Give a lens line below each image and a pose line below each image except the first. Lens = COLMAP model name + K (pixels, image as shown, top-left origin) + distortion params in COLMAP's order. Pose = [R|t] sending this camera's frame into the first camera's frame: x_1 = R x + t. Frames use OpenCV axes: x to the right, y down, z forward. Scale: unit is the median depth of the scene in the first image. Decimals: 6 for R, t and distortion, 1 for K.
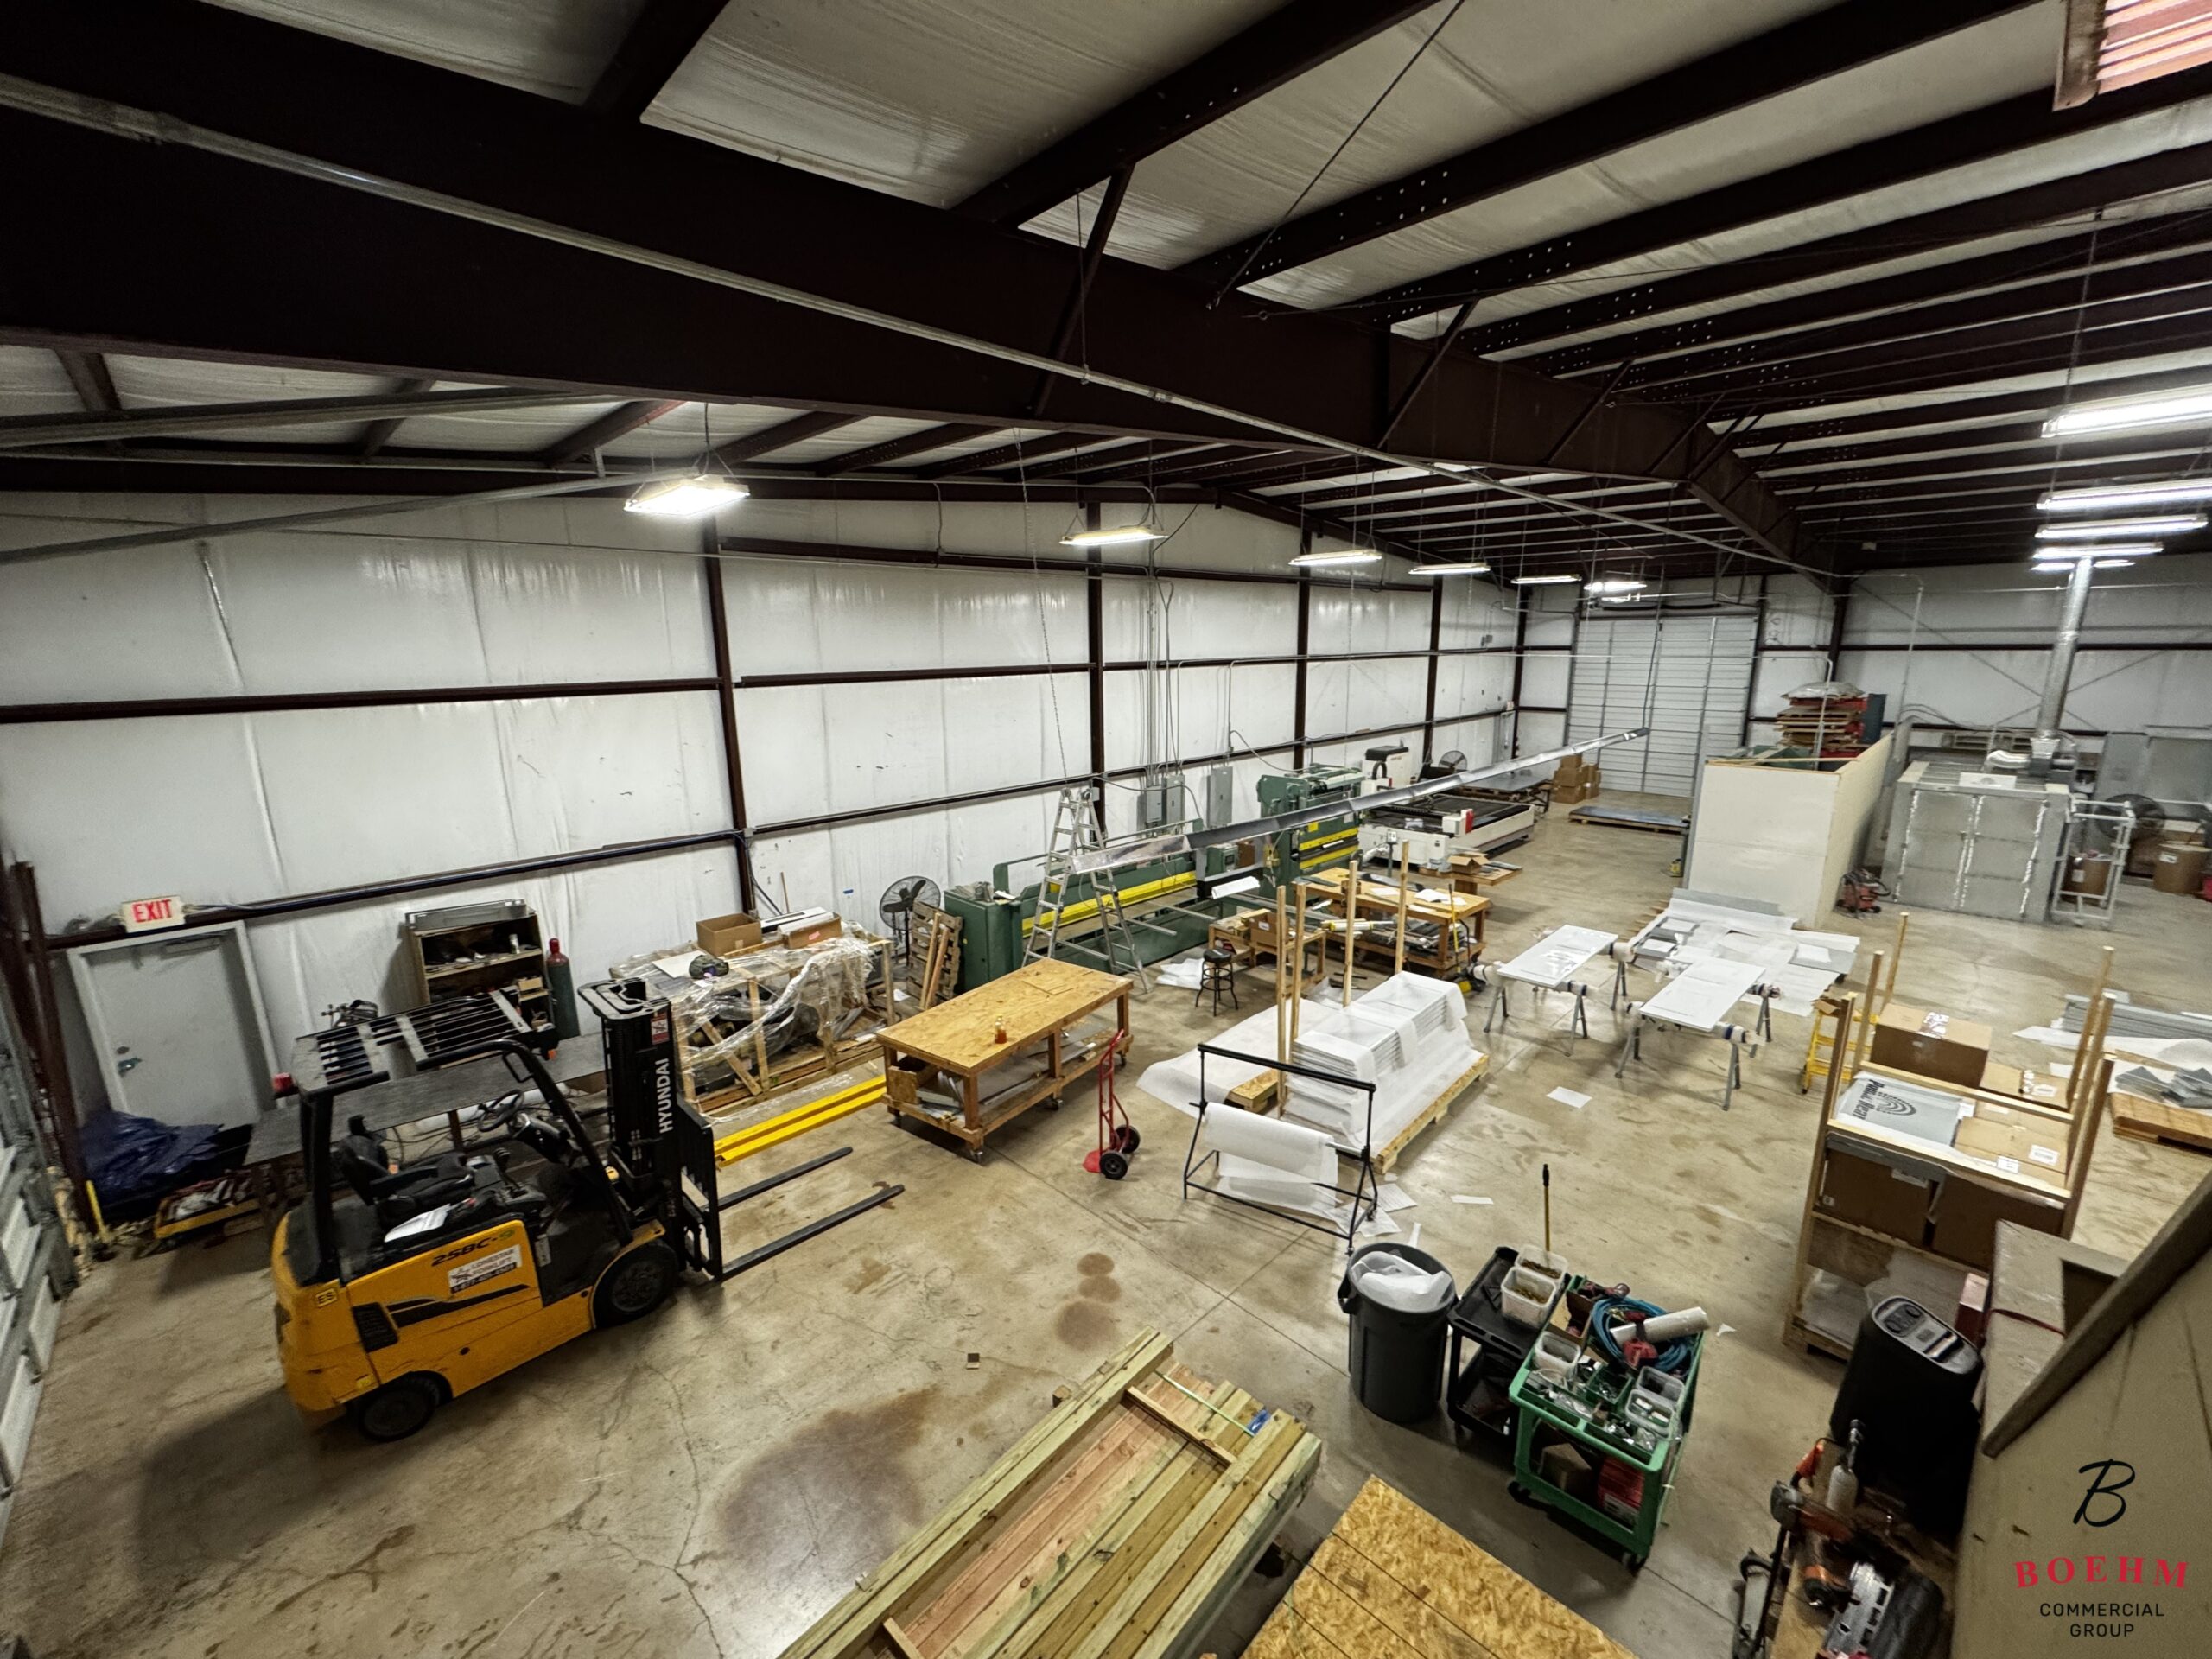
lens RADIAL K [[887.1, 0, 1098.5], [0, 887.1, 827.9], [0, 0, 1]] dist [-0.002903, 0.000398]
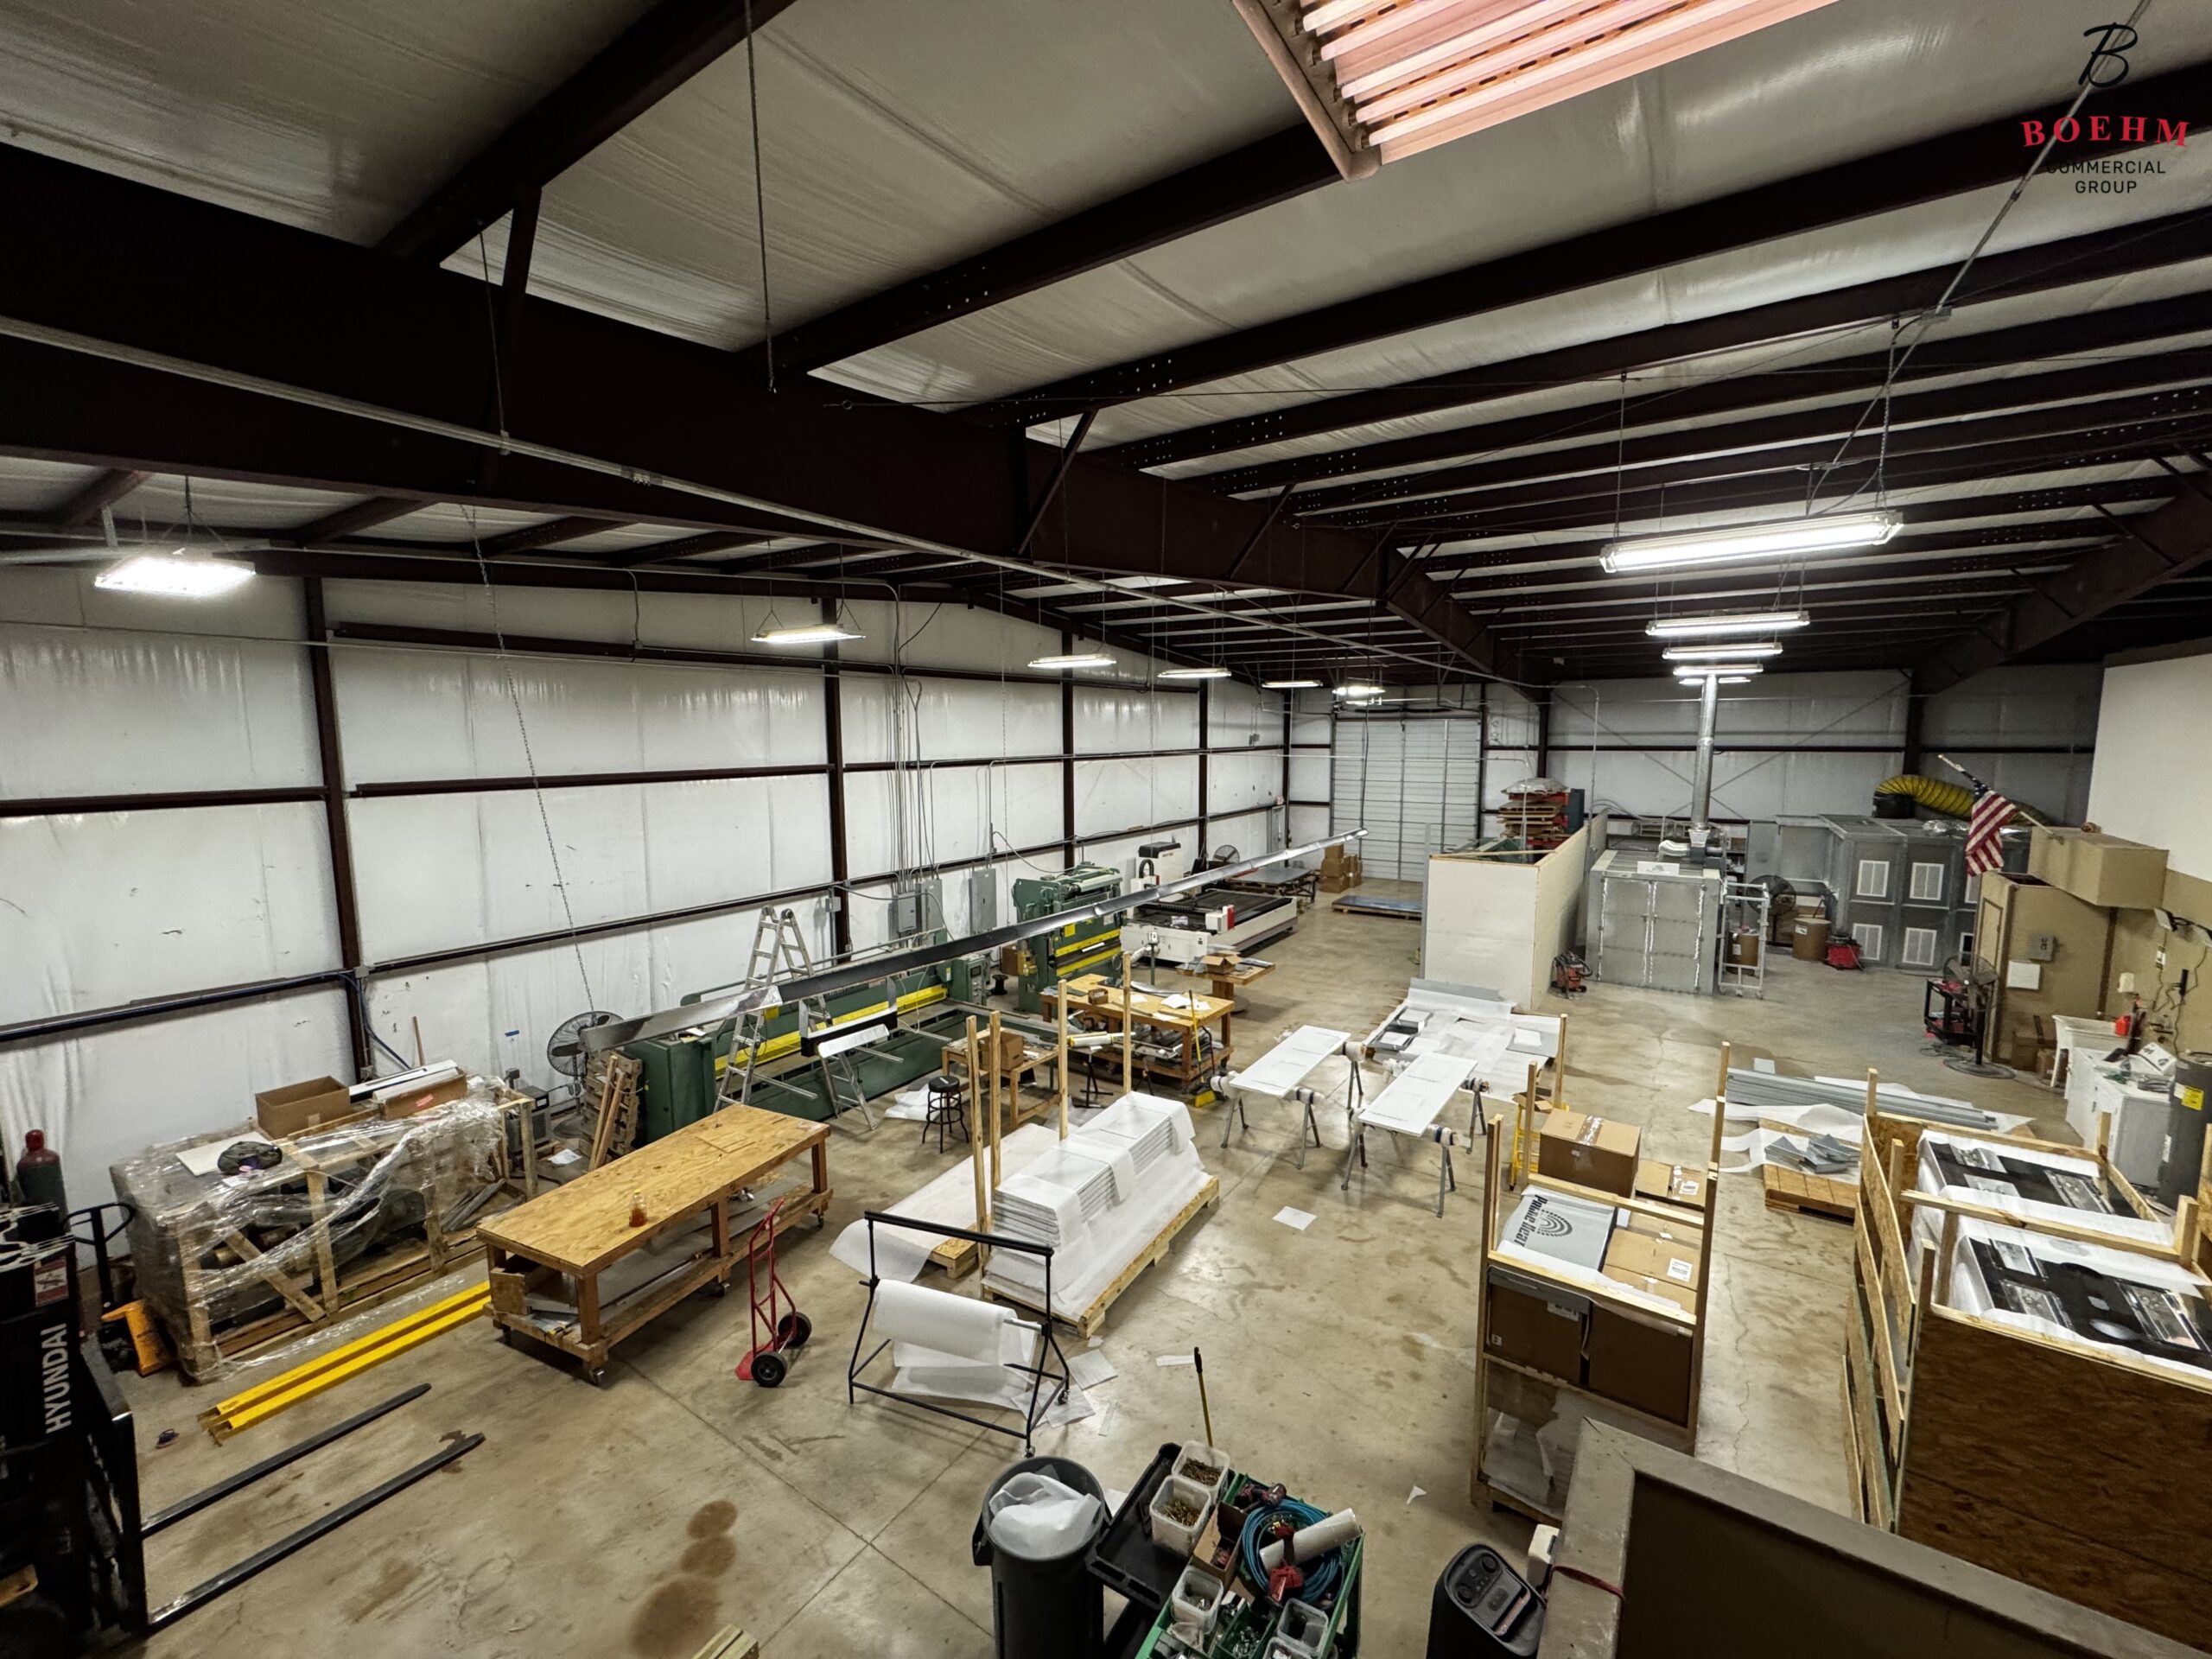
lens RADIAL K [[887.1, 0, 1102.6], [0, 887.1, 826.6], [0, 0, 1]] dist [-0.002903, 0.000398]
pose [[0.979482, -0.013855, 0.201054, 0.119750], [0.034485, 0.994443, -0.099470, -0.024430], [-0.198558, 0.104362, 0.974517, 0.053083]]
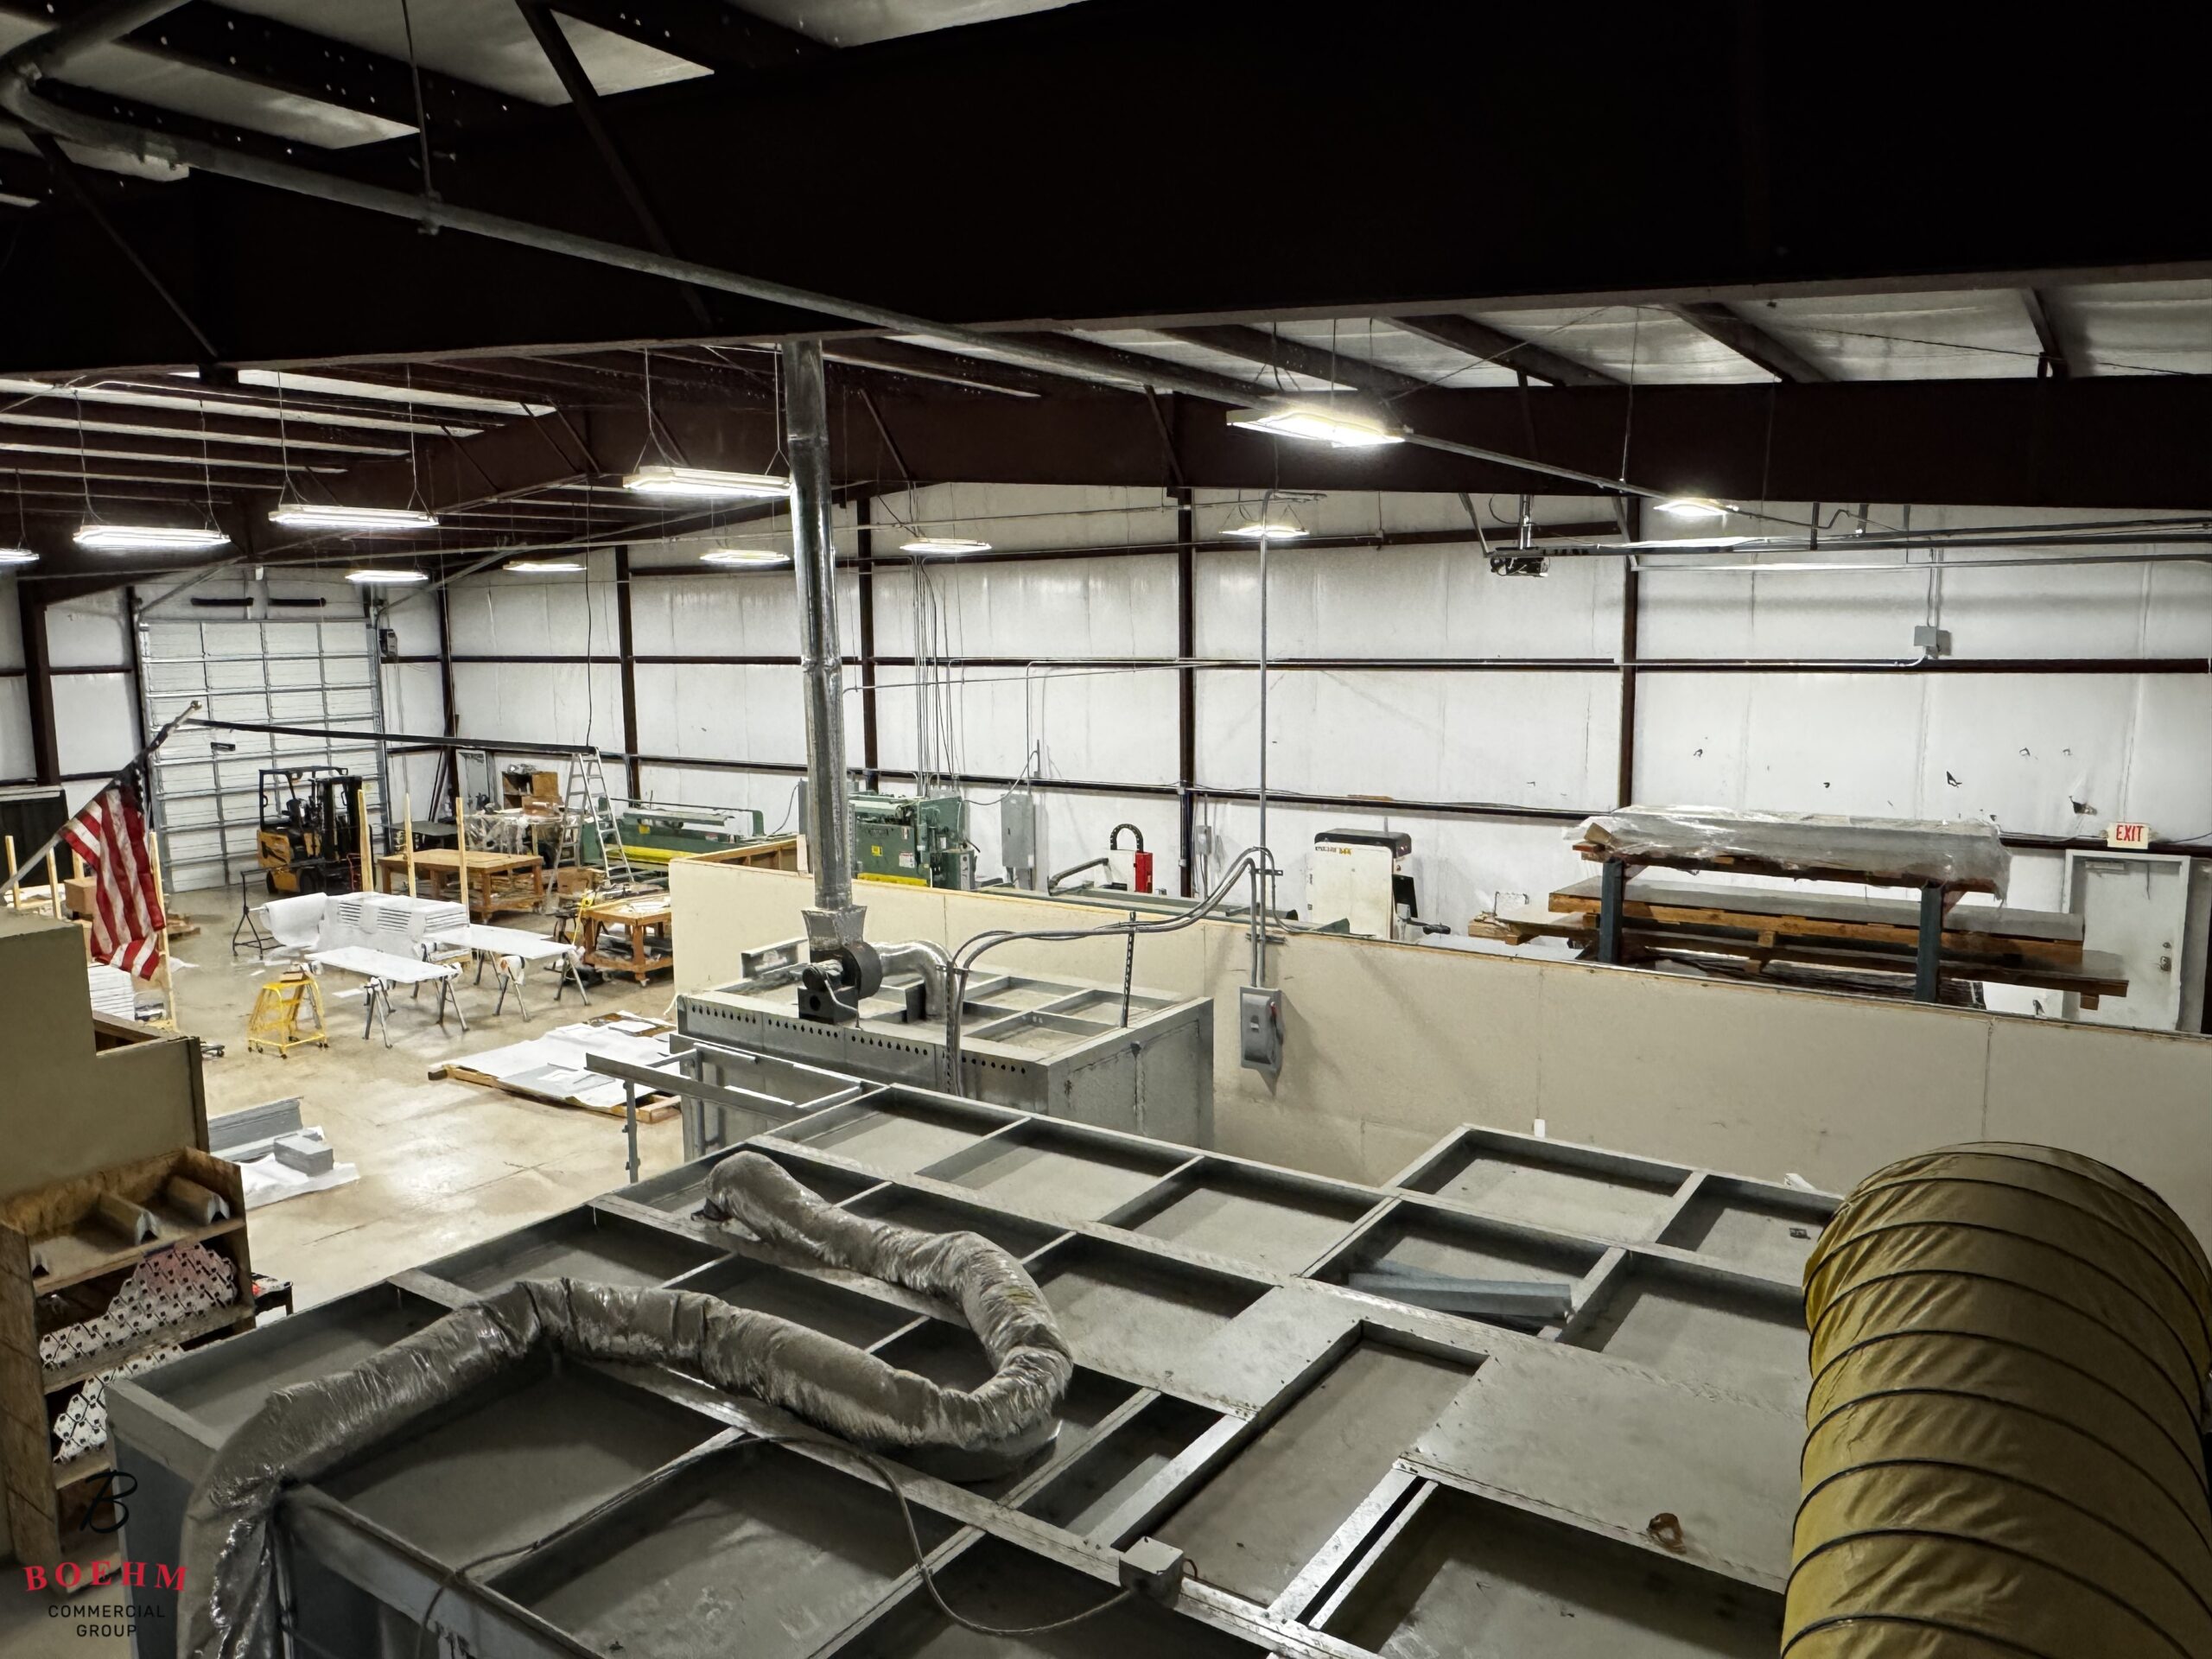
lens RADIAL K [[1548.2, 0, 1105.0], [0, 1548.2, 826.7], [0, 0, 1]] dist [-0.008226, -0.000645]
pose [[0.212115, 0.151181, -0.965480, 2.444785], [-0.185380, 0.976247, 0.112139, -0.344657], [0.959501, 0.155194, 0.235103, 1.251706]]
